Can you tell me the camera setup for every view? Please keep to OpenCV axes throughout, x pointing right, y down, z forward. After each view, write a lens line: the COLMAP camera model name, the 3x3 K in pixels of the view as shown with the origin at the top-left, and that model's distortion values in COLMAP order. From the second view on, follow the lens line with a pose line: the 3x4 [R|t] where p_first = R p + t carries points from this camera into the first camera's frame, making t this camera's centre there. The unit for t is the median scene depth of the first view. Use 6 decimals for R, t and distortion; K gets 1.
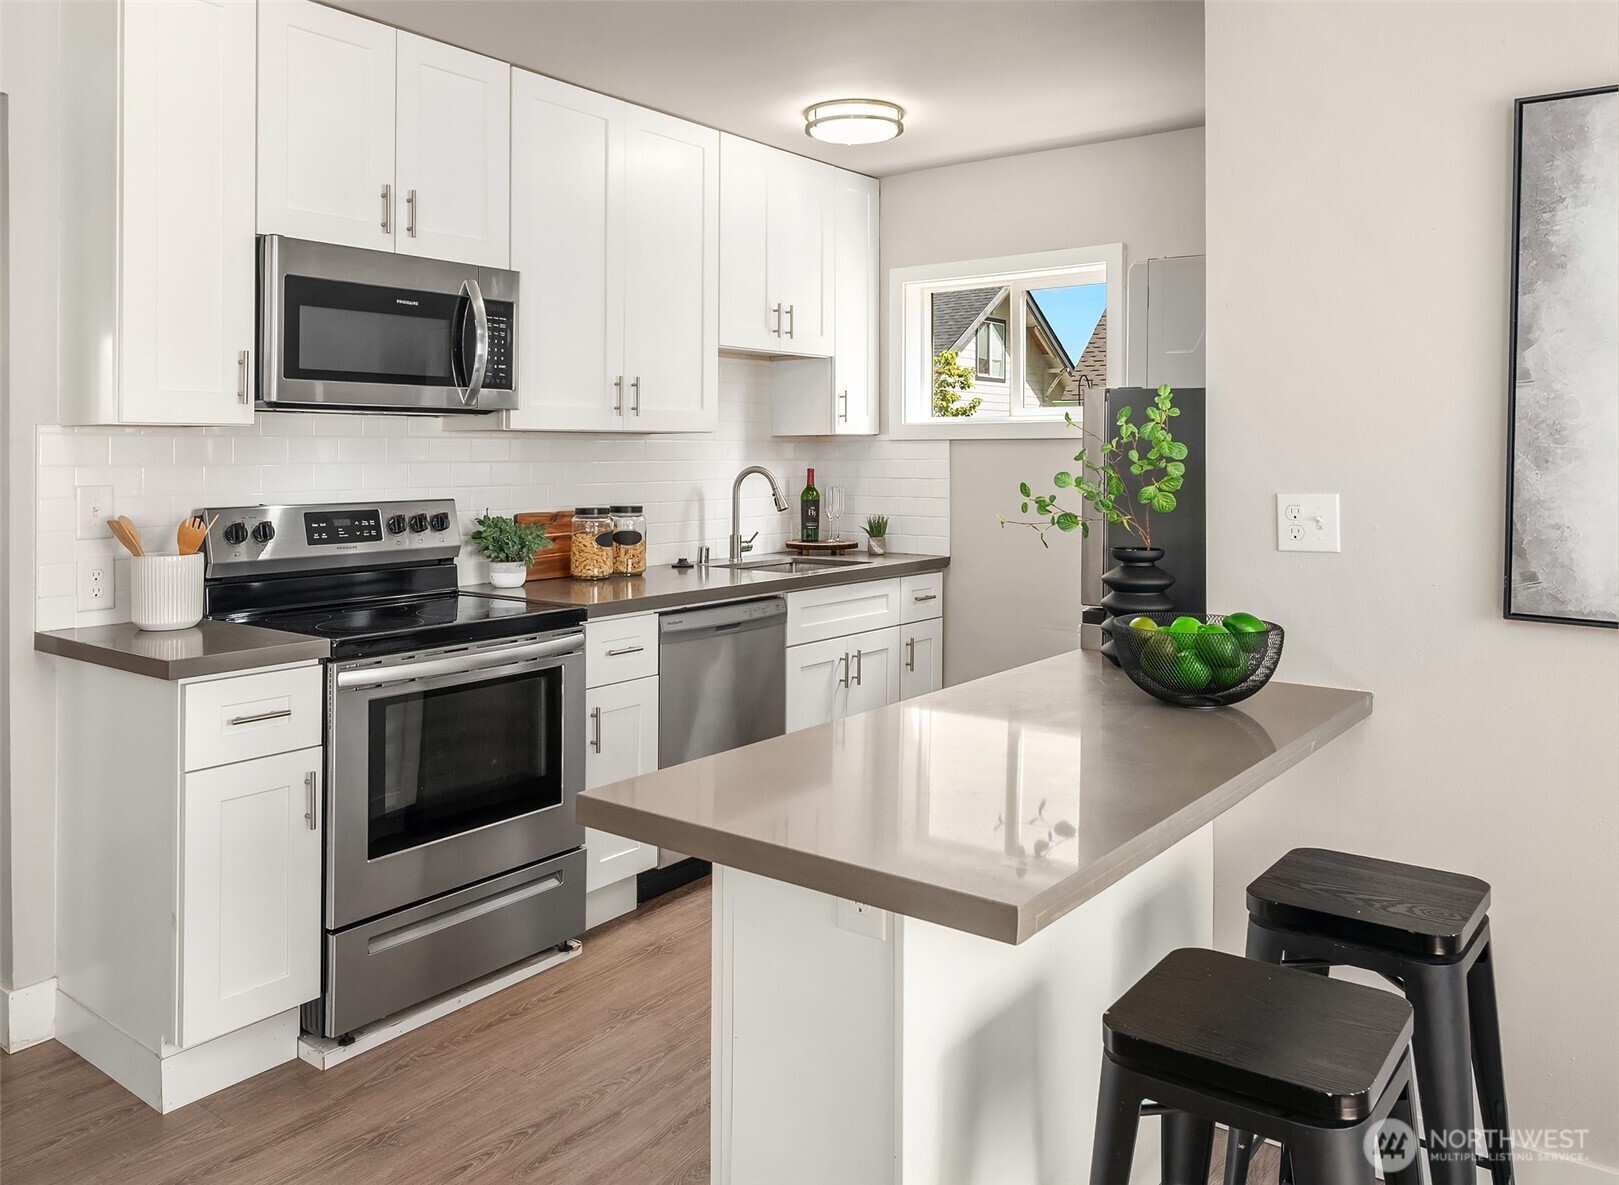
lens RADIAL K [[1219.0, 0, 809.0], [0, 1219.0, 402.5], [0, 0, 1]] dist [0.002659, 0.001825]
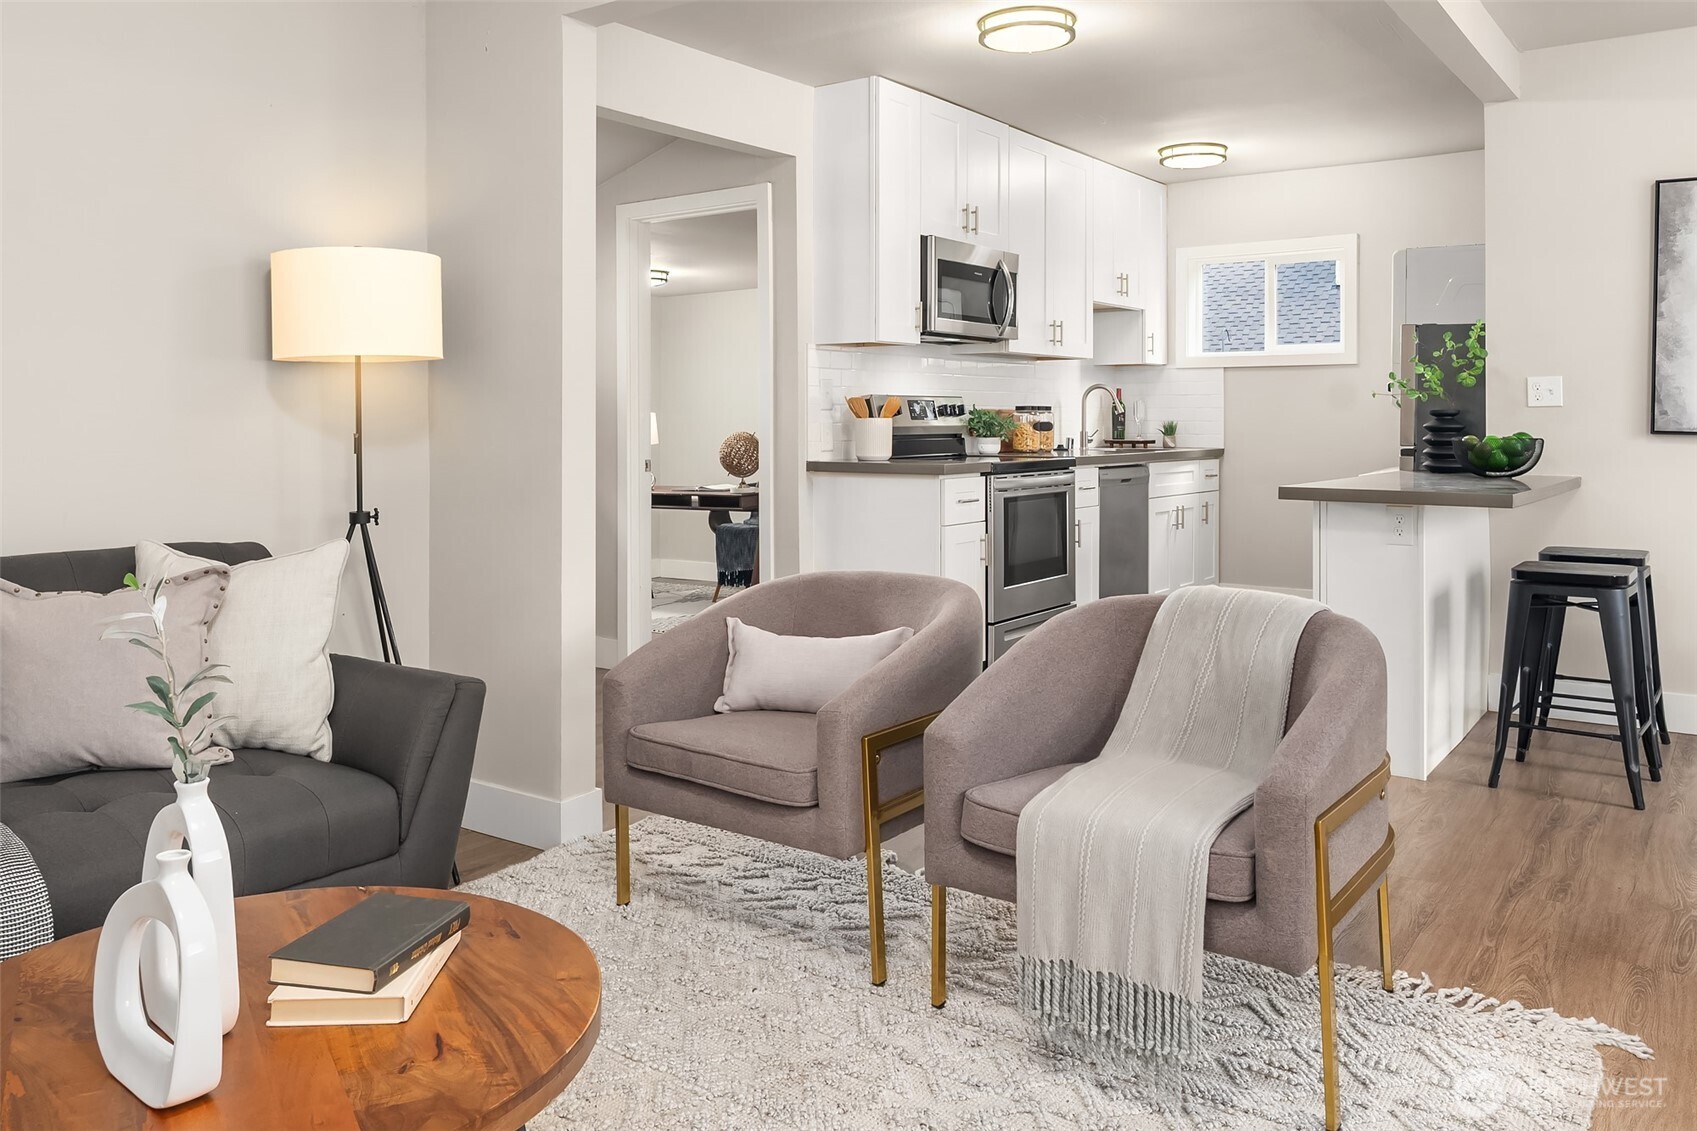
lens RADIAL K [[1253.5, 0, 840.3], [0, 1253.5, 363.9], [0, 0, 1]] dist [0.003501, -0.002199]
pose [[0.999900, 0.003356, 0.013756, -0.503808], [-0.003349, 0.999994, -0.000551, 0.040429], [-0.013757, 0.000505, 0.999905, -0.668389]]
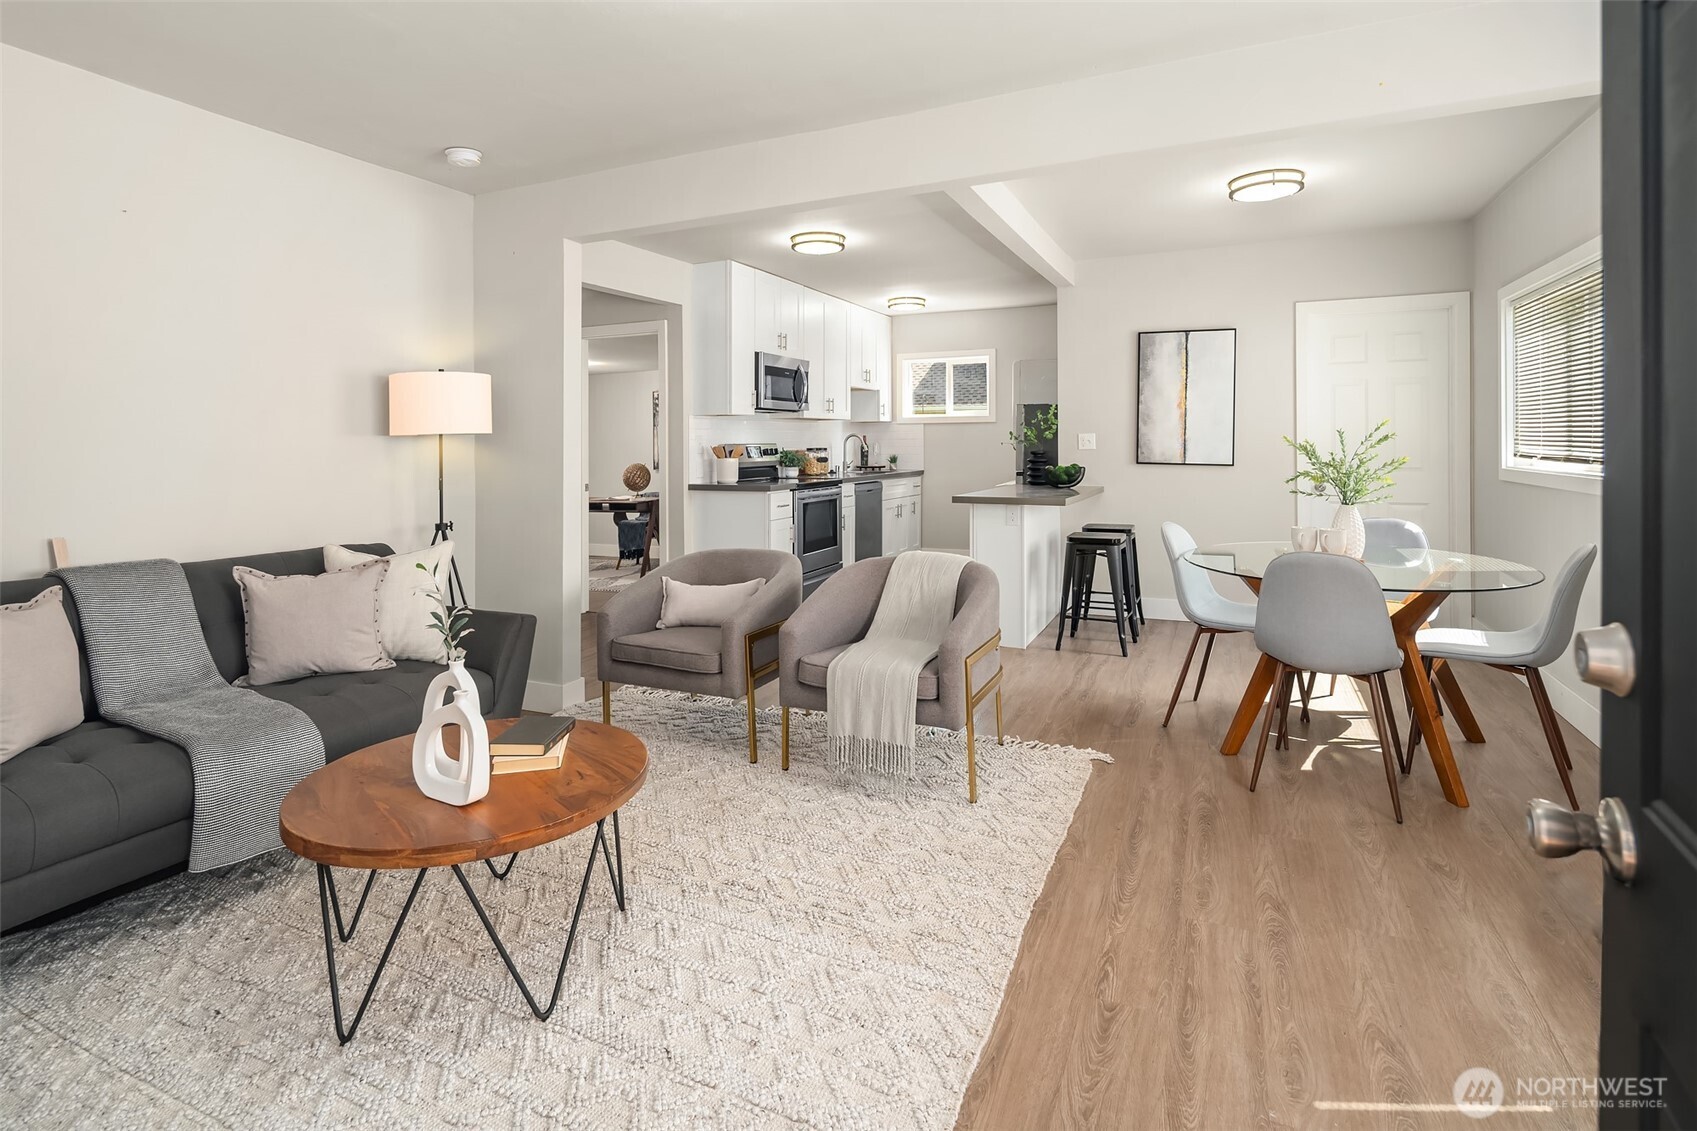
lens RADIAL K [[821.7, 0, 831.6], [0, 821.7, 392.8], [0, 0, 1]] dist [0.000887, -0.000248]
pose [[0.980168, 0.007070, 0.198042, -0.569253], [-0.003257, 0.999803, -0.019576, 0.001709], [-0.198142, 0.018543, 0.979998, -0.869841]]
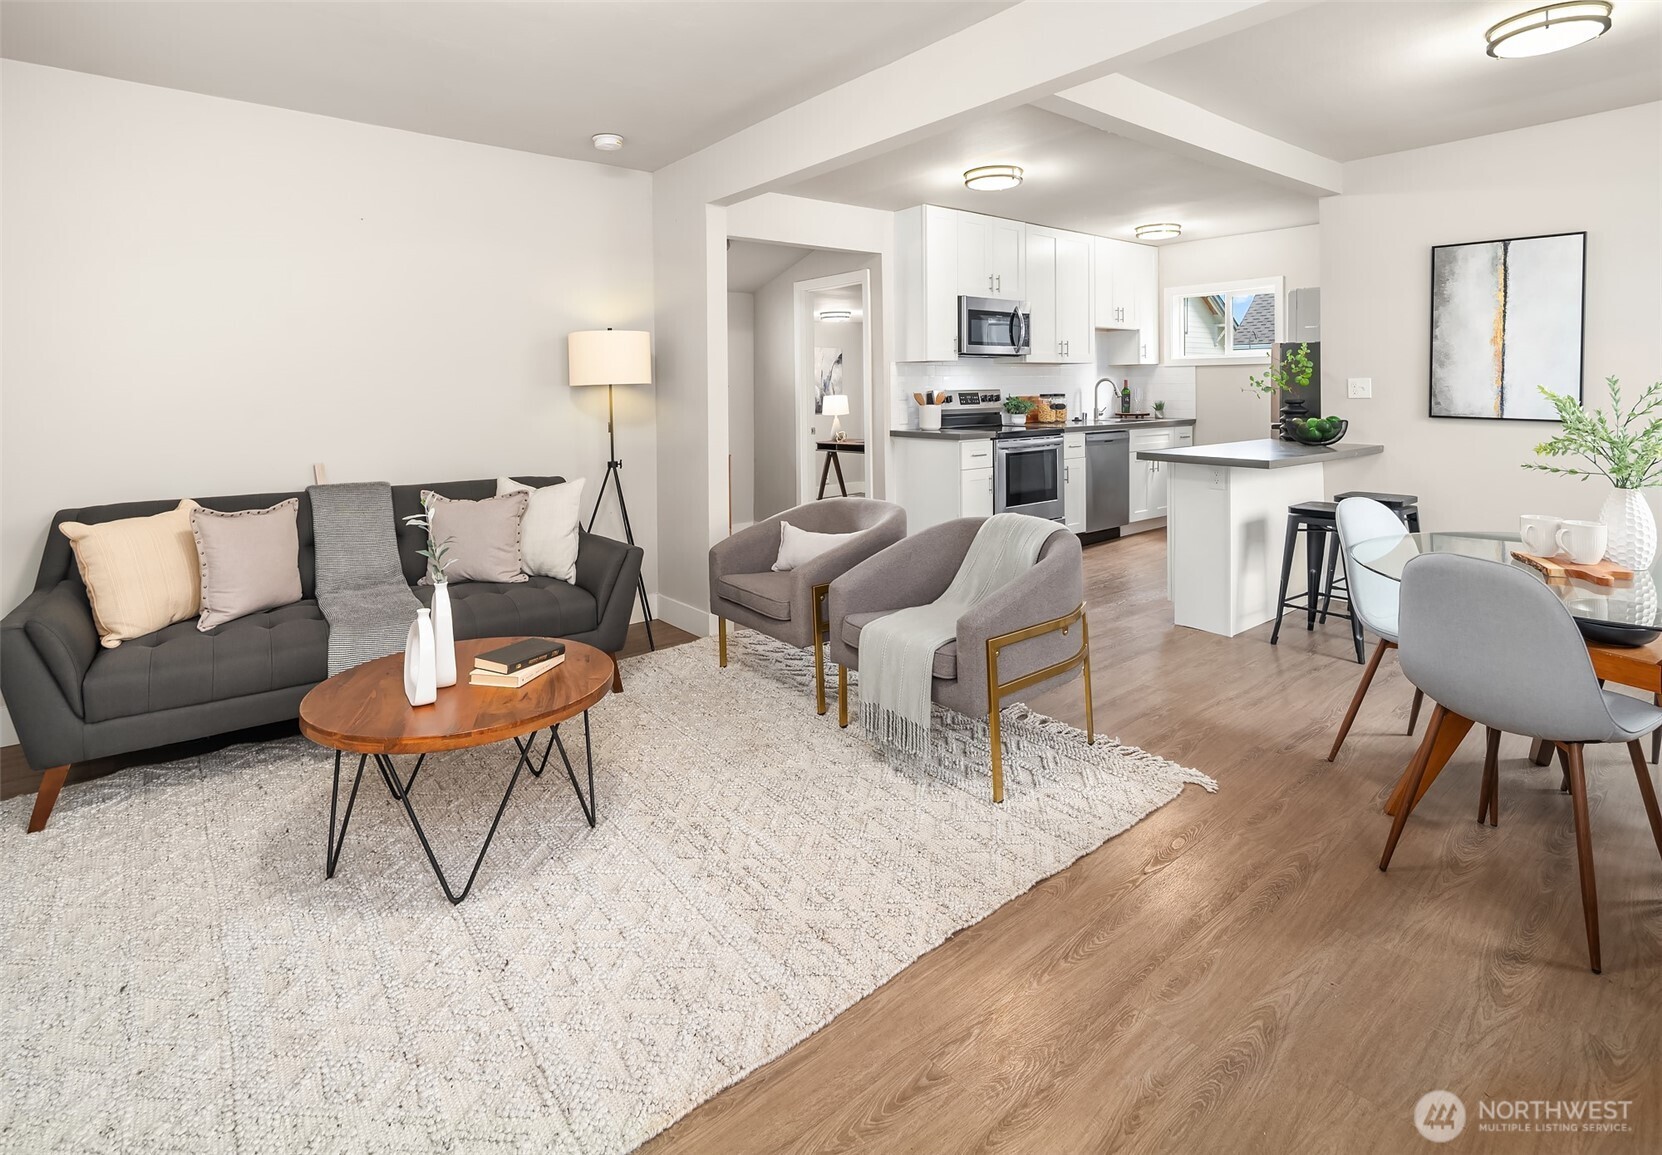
lens RADIAL K [[812.4, 0, 825.4], [0, 812.4, 354.9], [0, 0, 1]] dist [0.000130, -0.000974]
pose [[0.969266, -0.015380, -0.245534, -0.240206], [0.016484, 0.999861, 0.002444, -0.005177], [0.245463, -0.006416, 0.969385, -0.819068]]
